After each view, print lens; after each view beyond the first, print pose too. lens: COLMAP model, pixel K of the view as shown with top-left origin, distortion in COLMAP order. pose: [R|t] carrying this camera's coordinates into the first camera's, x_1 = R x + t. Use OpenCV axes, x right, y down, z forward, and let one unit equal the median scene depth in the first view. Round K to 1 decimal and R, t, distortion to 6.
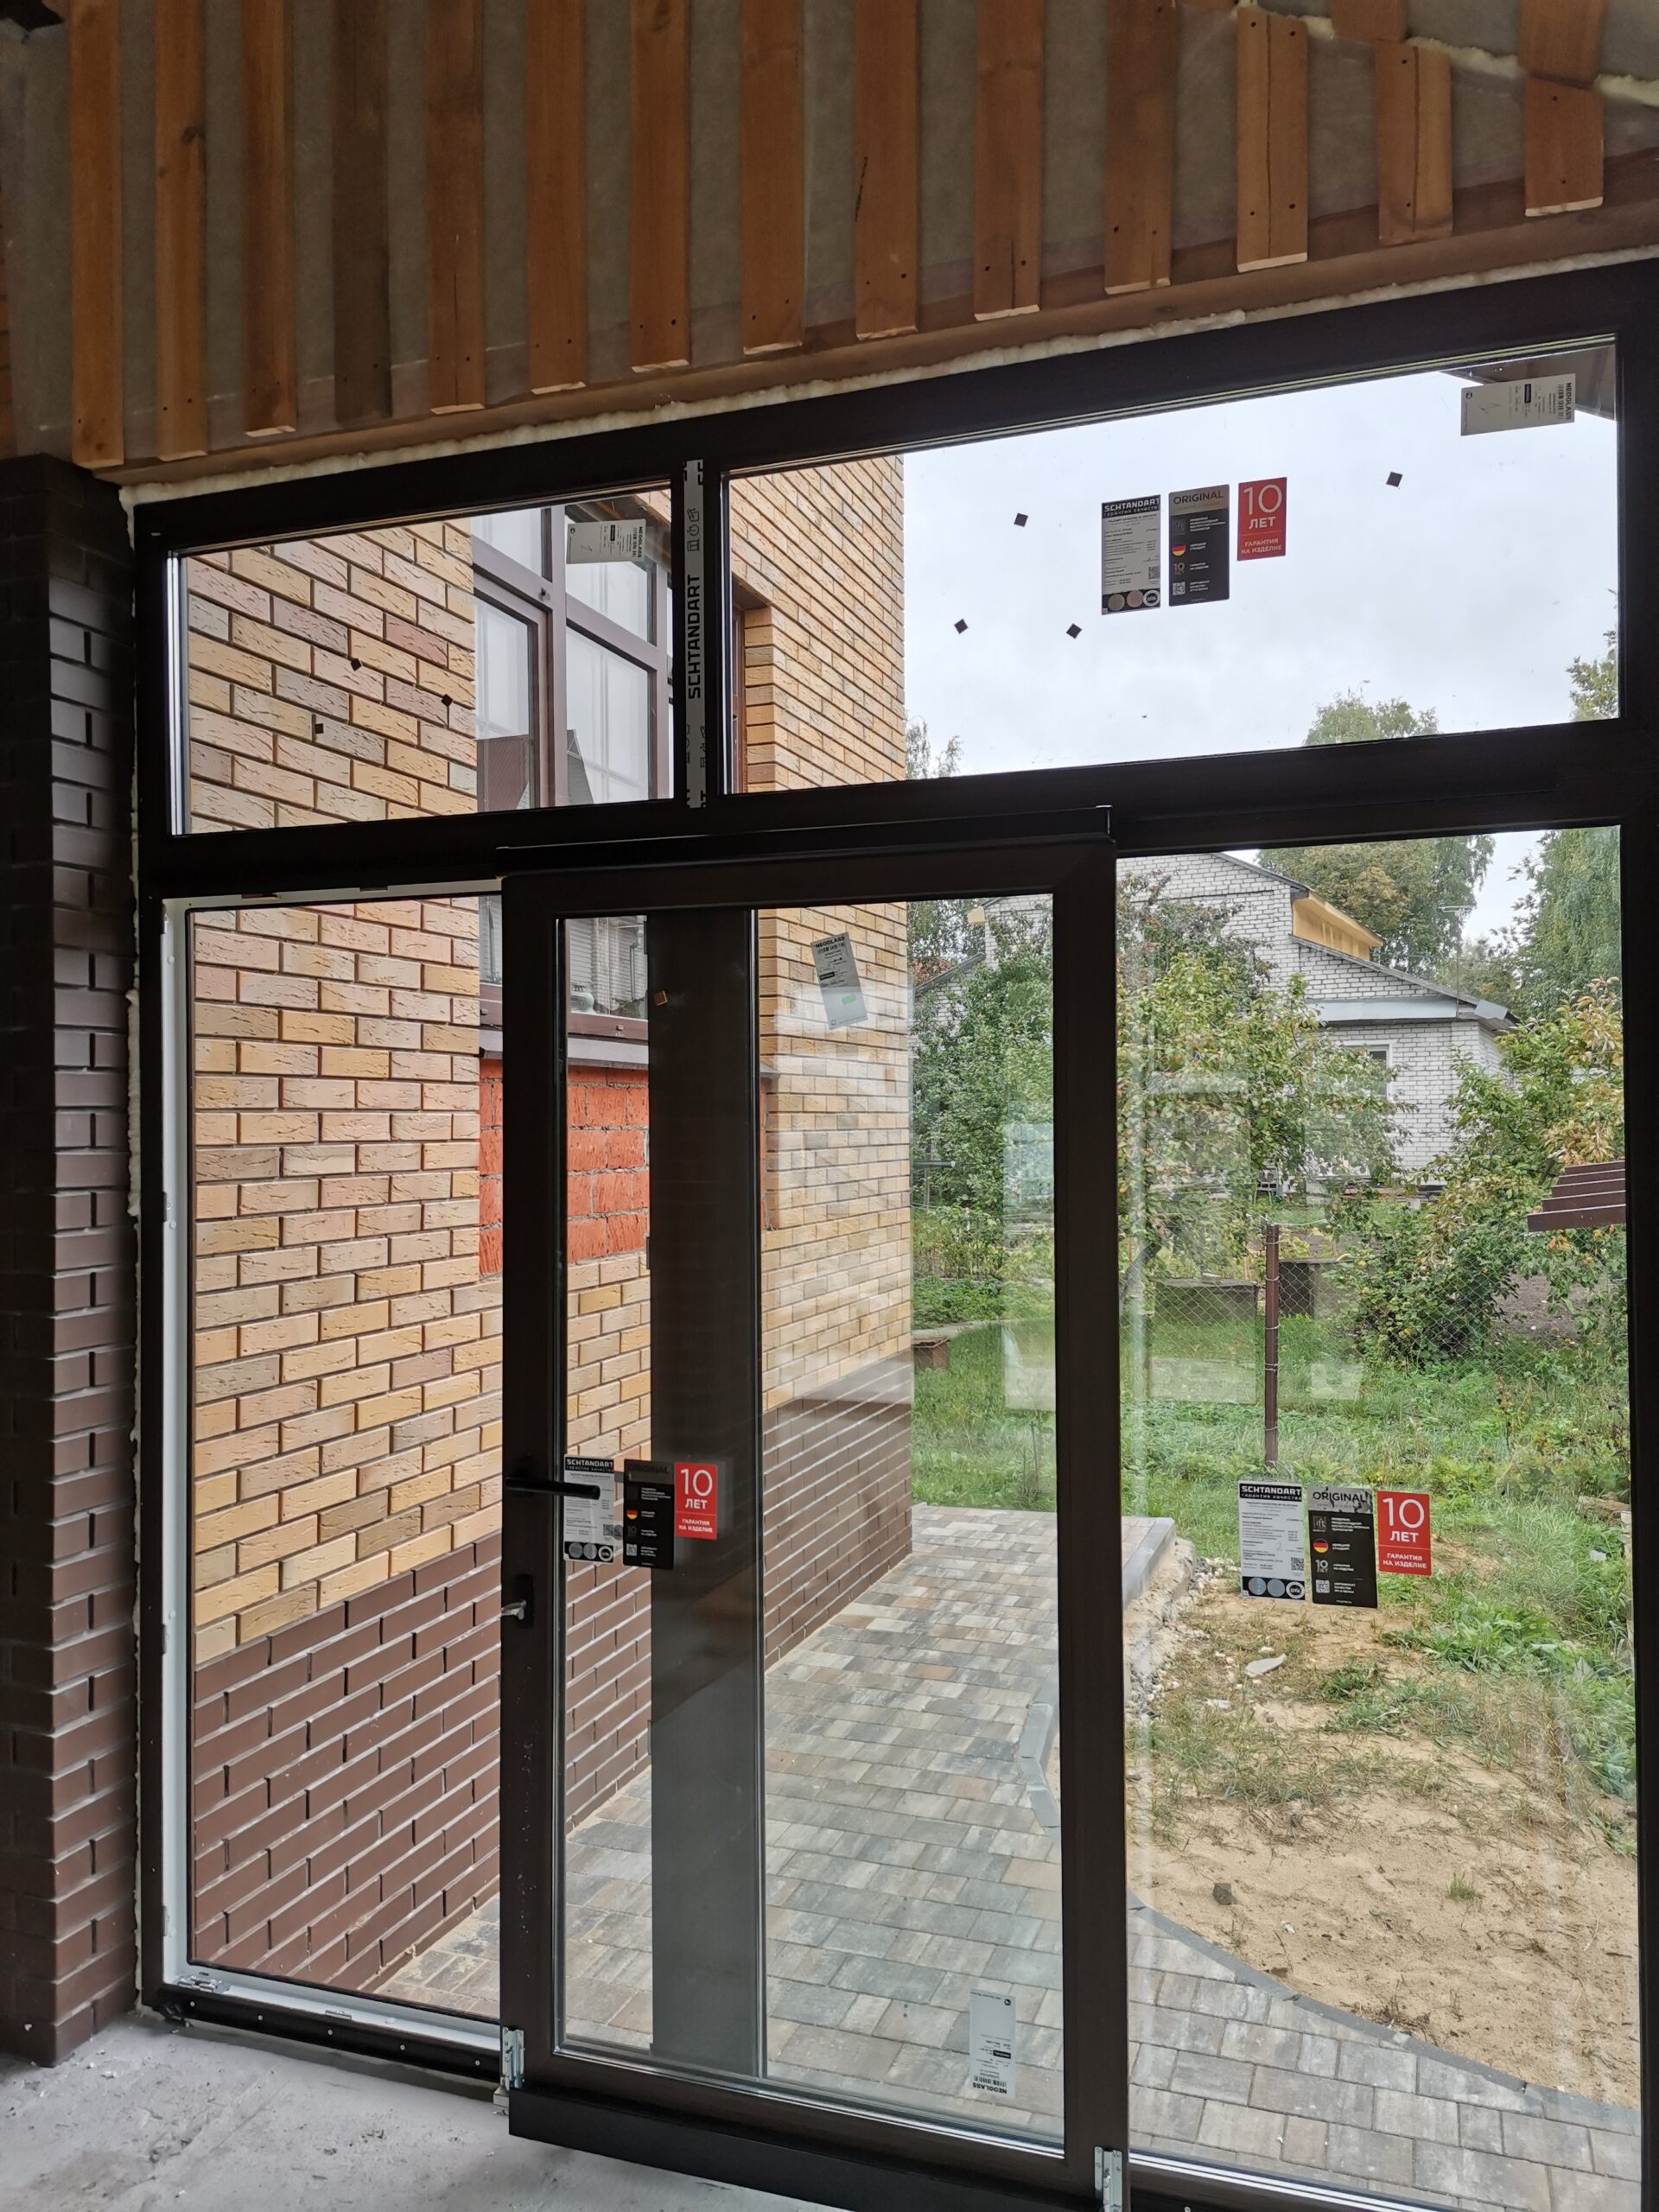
lens RADIAL K [[1653.3, 0, 845.5], [0, 1653.3, 1107.2], [0, 0, 1]] dist [0.083486, -0.097878]
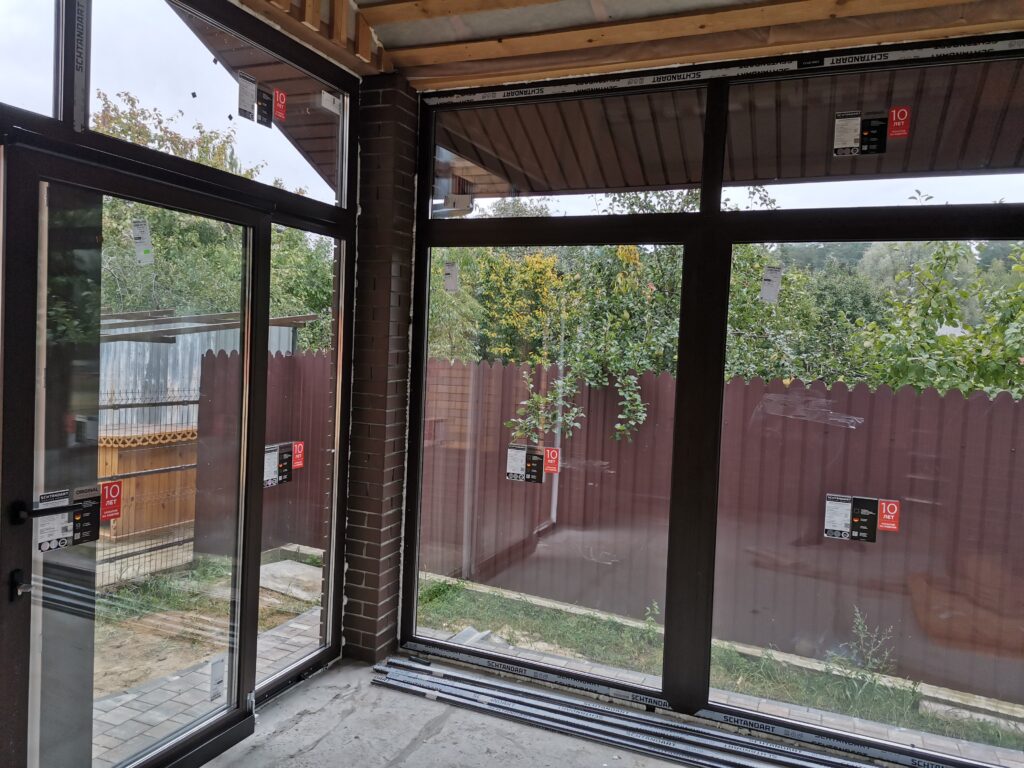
lens RADIAL K [[765.4, 0, 514.4], [0, 765.4, 382.3], [0, 0, 1]] dist [0.083486, -0.097878]
pose [[0.052262, -0.039191, 0.997864, -0.520639], [-0.053049, 0.997710, 0.041963, 0.017965], [-0.997223, -0.055129, 0.050064, 0.259815]]
